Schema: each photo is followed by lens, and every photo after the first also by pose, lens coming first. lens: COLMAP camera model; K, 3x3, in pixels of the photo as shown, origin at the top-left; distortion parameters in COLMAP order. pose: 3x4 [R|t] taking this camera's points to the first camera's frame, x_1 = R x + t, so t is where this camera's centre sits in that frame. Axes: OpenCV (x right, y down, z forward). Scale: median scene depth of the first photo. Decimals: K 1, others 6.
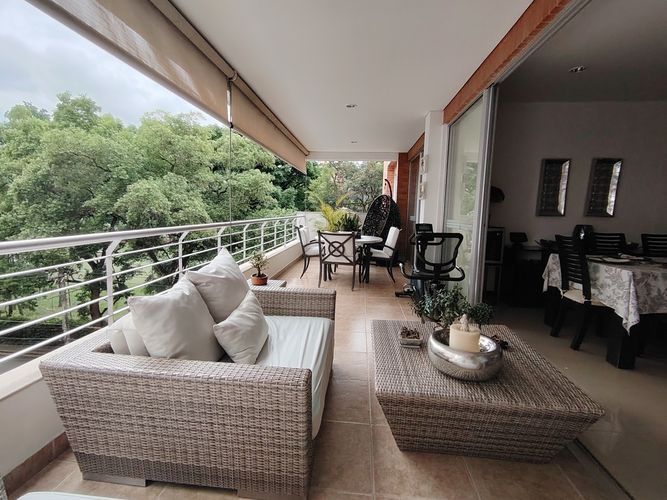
lens RADIAL K [[318.3, 0, 331.2], [0, 318.3, 247.6], [0, 0, 1]] dist [0.007918, -0.001575]
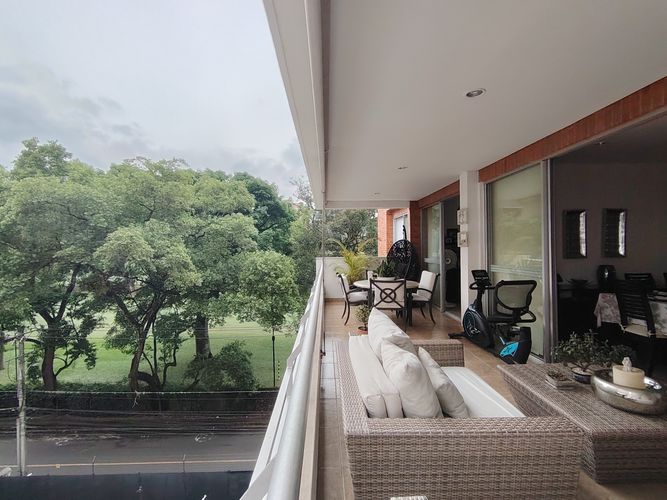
lens RADIAL K [[318.3, 0, 333.4], [0, 318.3, 248.4], [0, 0, 1]] dist [0.007918, -0.001575]
pose [[0.992761, -0.034139, 0.115155, -0.248480], [0.047196, 0.992515, -0.112634, -0.035640], [-0.110448, 0.117253, 0.986941, -0.038457]]
